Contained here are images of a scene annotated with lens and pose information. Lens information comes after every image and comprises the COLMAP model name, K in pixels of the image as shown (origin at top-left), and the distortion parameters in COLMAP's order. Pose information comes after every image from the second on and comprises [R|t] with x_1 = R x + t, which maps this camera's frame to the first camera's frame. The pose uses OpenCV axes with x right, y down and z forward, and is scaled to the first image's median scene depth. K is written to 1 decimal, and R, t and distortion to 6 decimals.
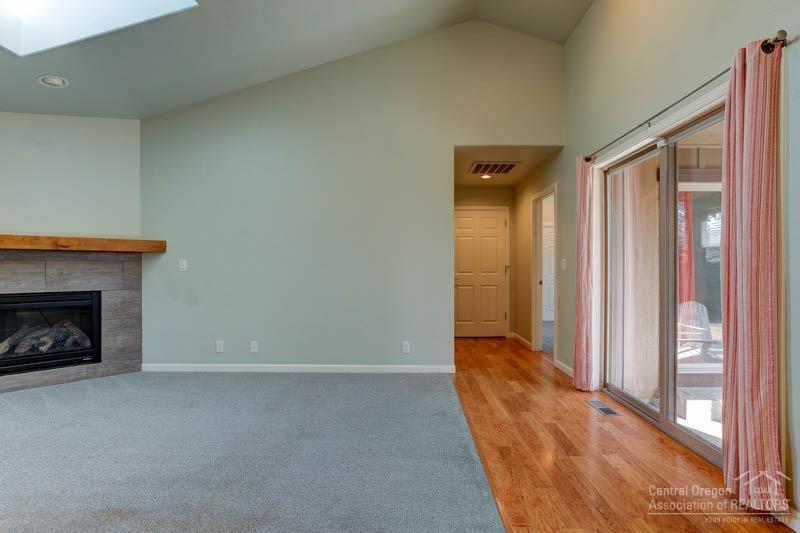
lens RADIAL K [[383.3, 0, 403.4], [0, 383.3, 269.9], [0, 0, 1]] dist [-0.004319, -0.000183]
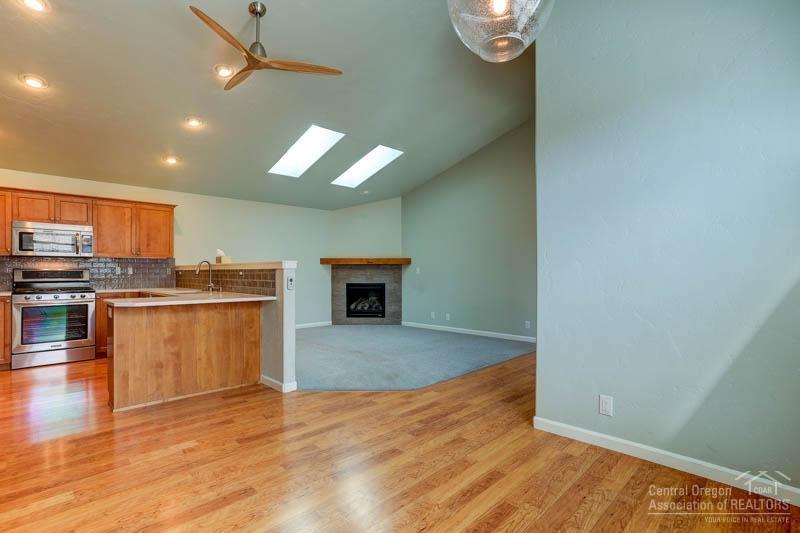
lens RADIAL K [[407.9, 0, 400.0], [0, 407.9, 266.5], [0, 0, 1]] dist [-0.000727, 0.000077]
pose [[0.696796, -0.012810, -0.717155, 0.867681], [-0.003061, 0.999778, -0.020832, 0.009153], [0.717263, 0.016711, 0.696602, -0.497096]]
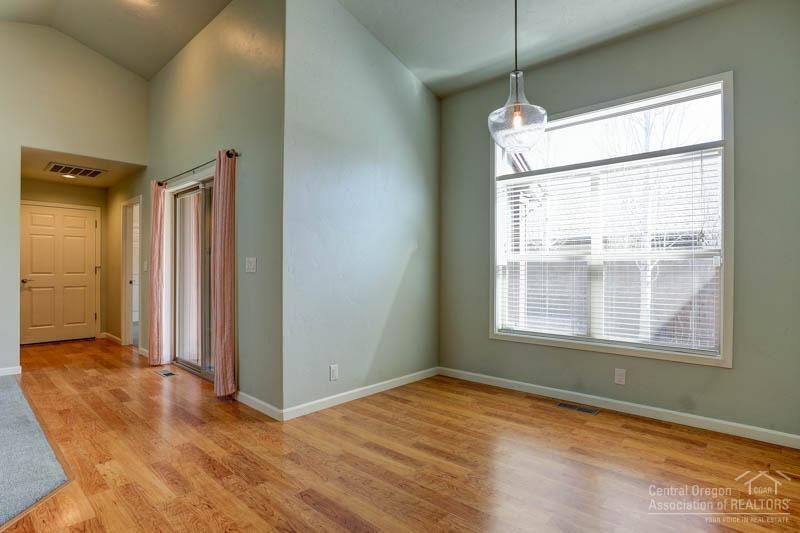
lens RADIAL K [[420.2, 0, 403.3], [0, 420.2, 268.5], [0, 0, 1]] dist [0.001734, 0.002386]
pose [[0.671688, 0.004115, 0.740822, -0.012274], [0.000813, 0.999980, -0.006291, 0.002936], [-0.740833, 0.004828, 0.671672, -0.502944]]
